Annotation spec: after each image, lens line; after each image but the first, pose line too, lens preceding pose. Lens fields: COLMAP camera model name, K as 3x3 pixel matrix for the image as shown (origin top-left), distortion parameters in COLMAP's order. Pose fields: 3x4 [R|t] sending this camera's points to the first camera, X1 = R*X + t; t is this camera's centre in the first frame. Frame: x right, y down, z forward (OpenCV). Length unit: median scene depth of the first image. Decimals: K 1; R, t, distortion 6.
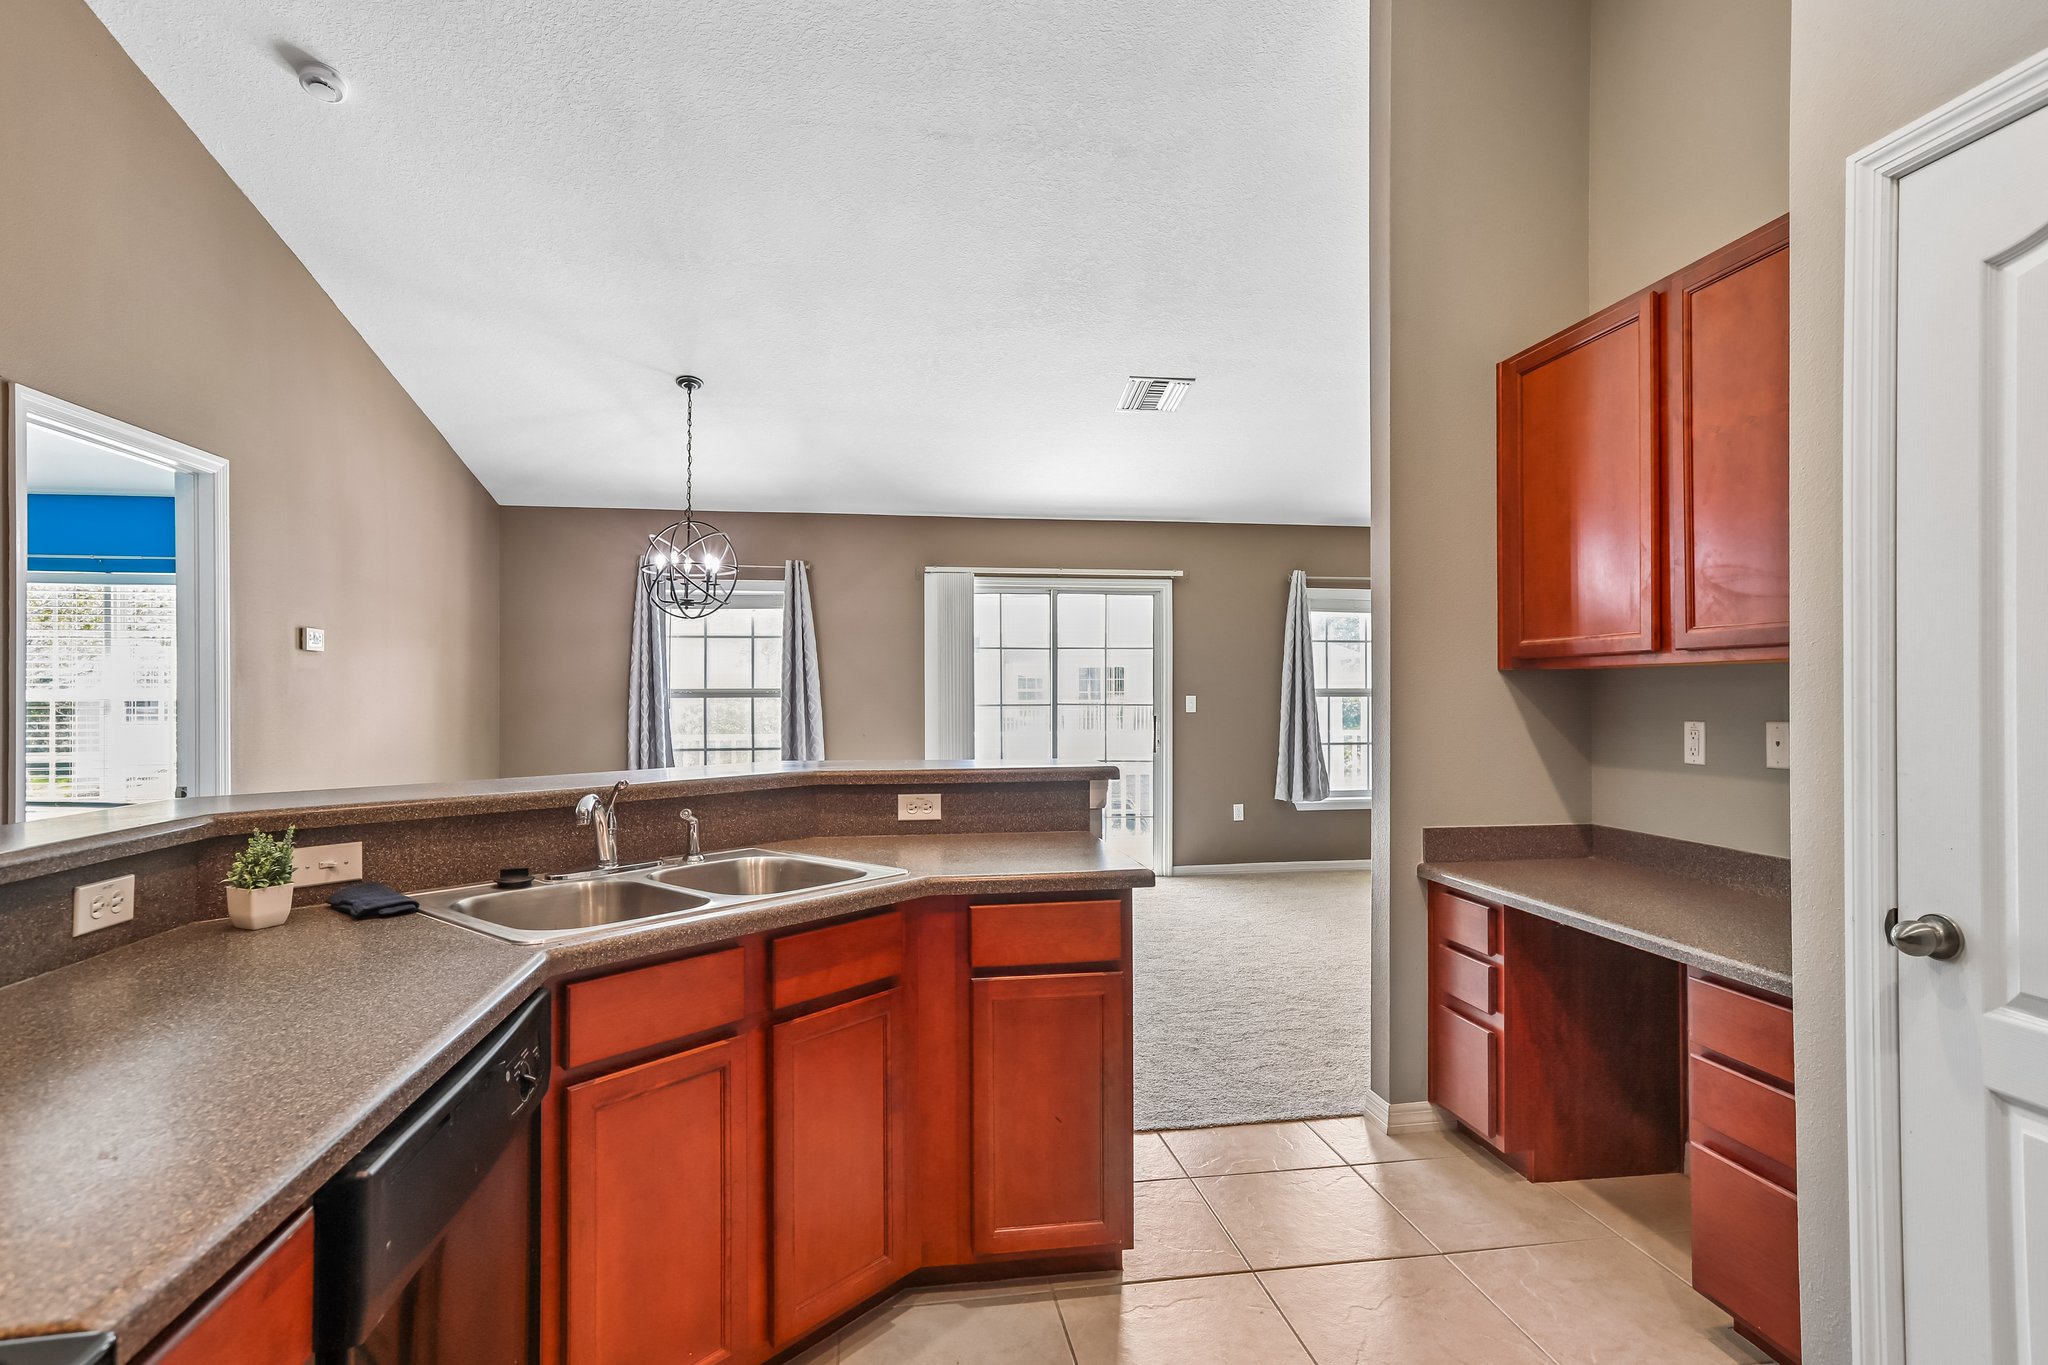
lens RADIAL K [[1040.8, 0, 1027.3], [0, 1040.8, 687.5], [0, 0, 1]] dist [-0.000311, -0.000161]
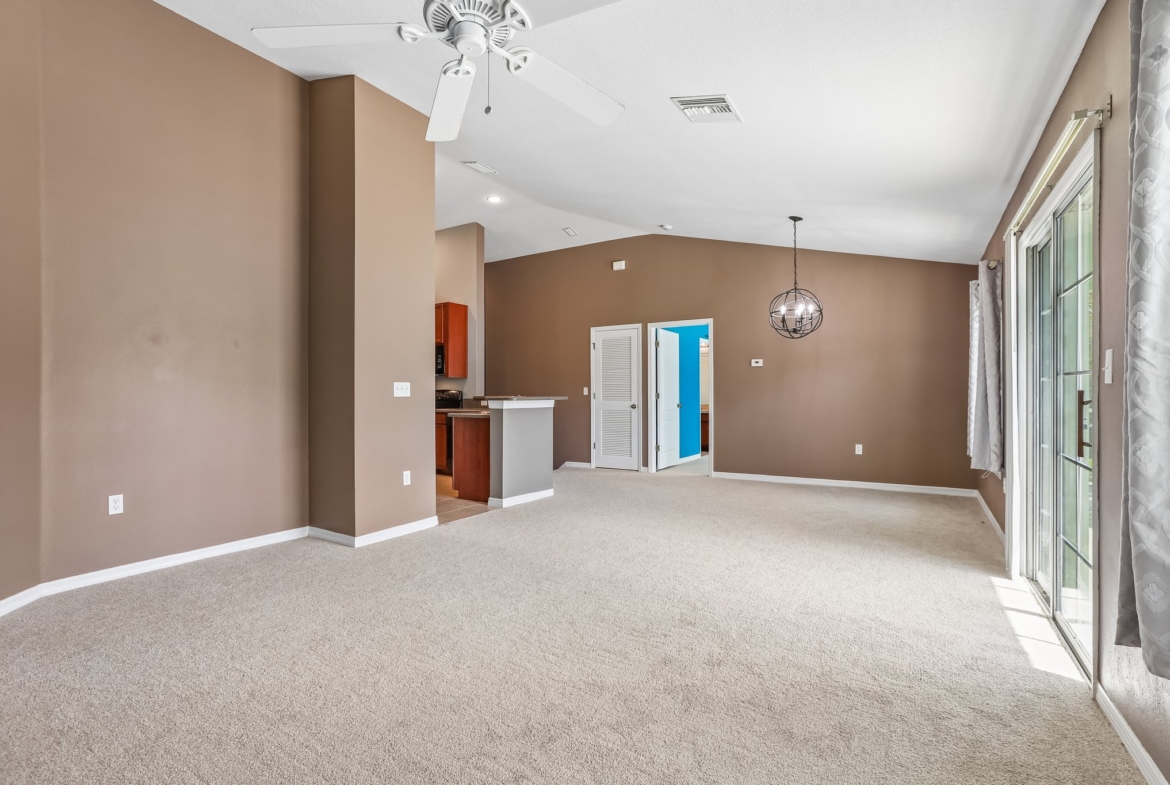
lens RADIAL K [[549.5, 0, 587.1], [0, 549.5, 387.8], [0, 0, 1]] dist [-0.040455, 0.031074]
pose [[-0.653389, -0.006743, -0.756992, 0.673775], [0.005016, 0.999900, -0.013236, 0.036227], [0.757005, -0.012446, -0.653290, 1.293674]]
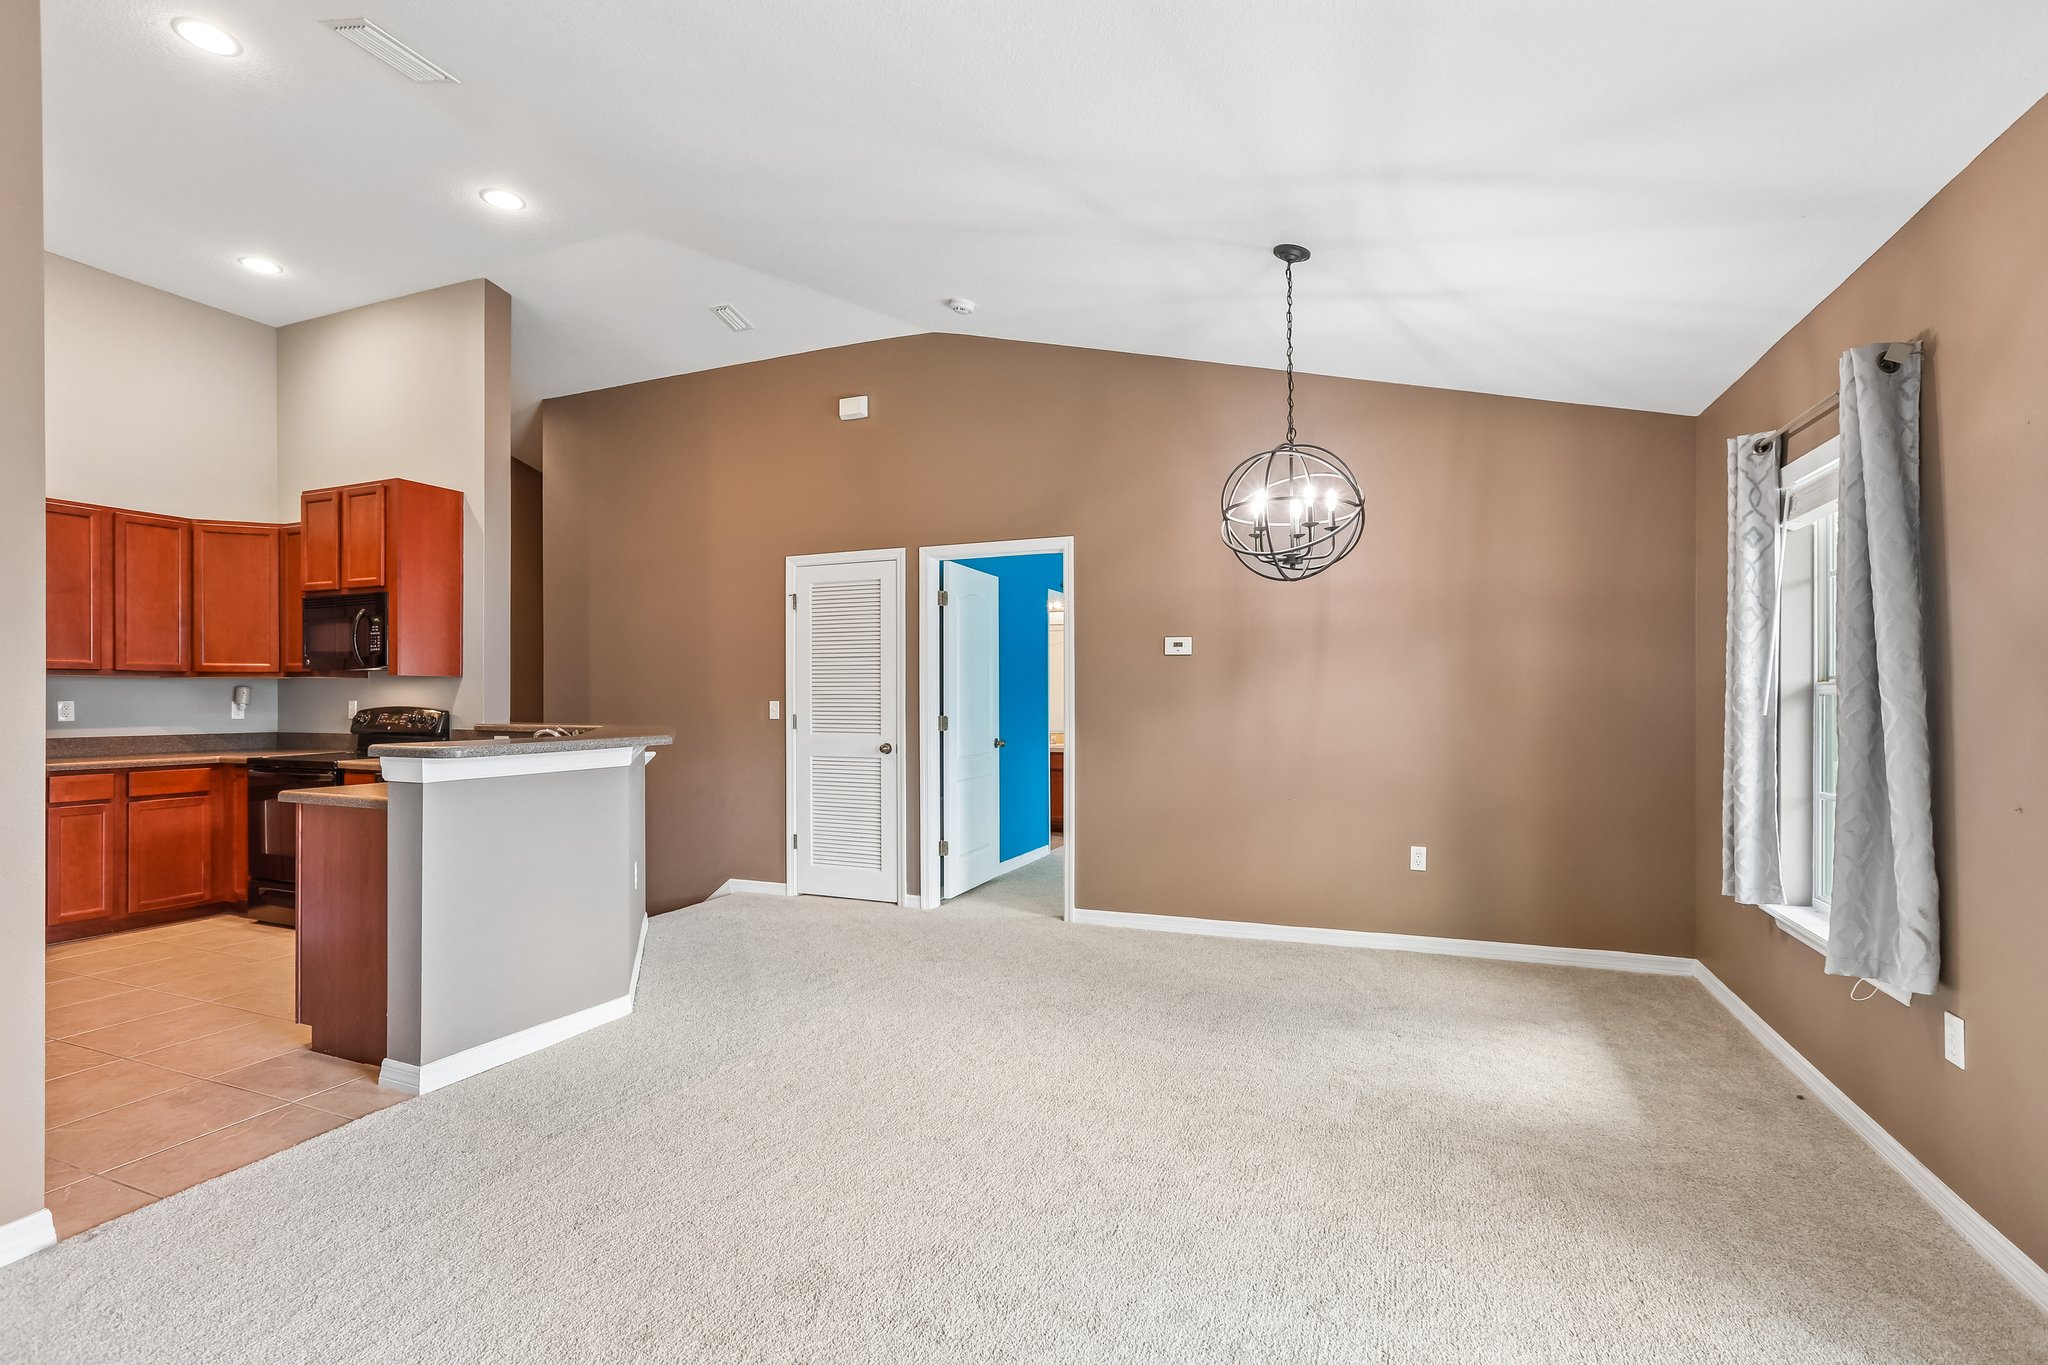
lens RADIAL K [[943.1, 0, 1027.8], [0, 943.1, 697.0], [0, 0, 1]] dist [-0.046968, 0.027647]
pose [[-0.518529, 0.001780, -0.855058, 0.303383], [0.003892, 0.999992, -0.000279, 0.012103], [0.855051, -0.003473, -0.518532, 1.108813]]
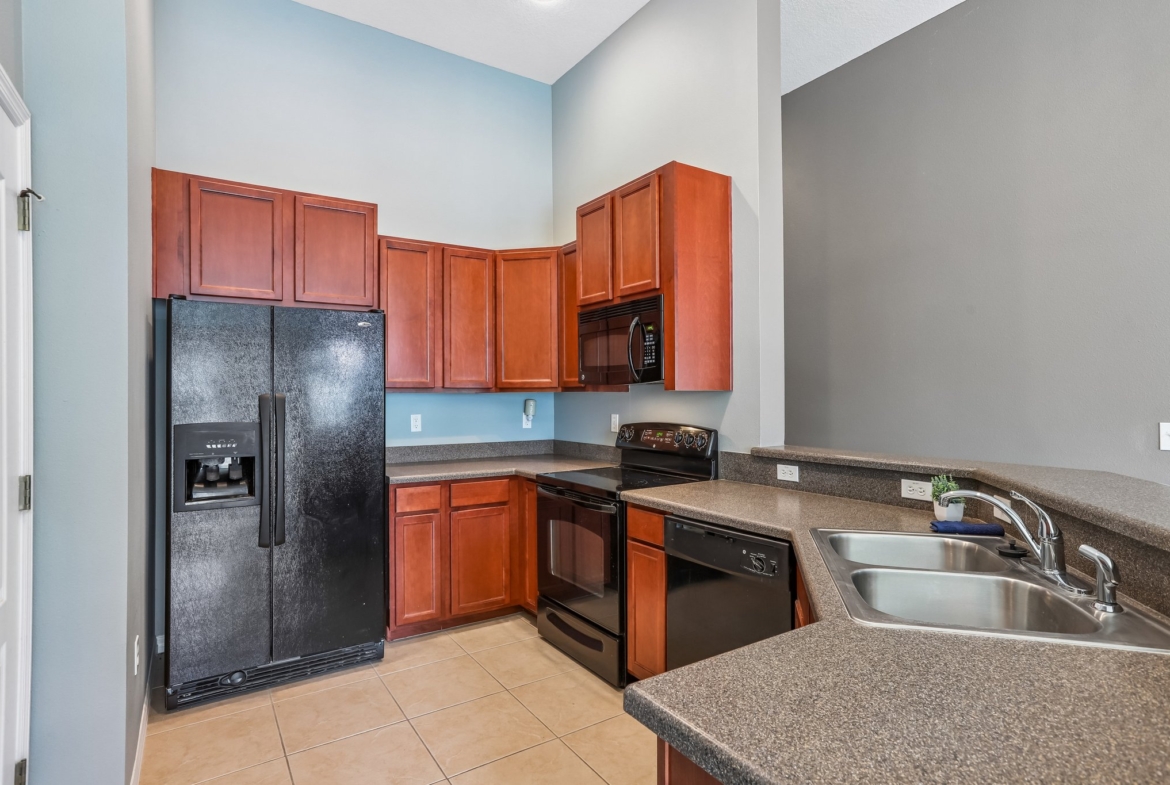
lens RADIAL K [[604.3, 0, 585.0], [0, 604.3, 392.5], [0, 0, 1]] dist [-0.036886, 0.038229]
pose [[-0.912370, 0.004971, -0.409336, 0.123341], [0.008046, 0.999951, -0.005790, -0.007801], [0.409288, -0.008576, -0.912365, 0.544635]]
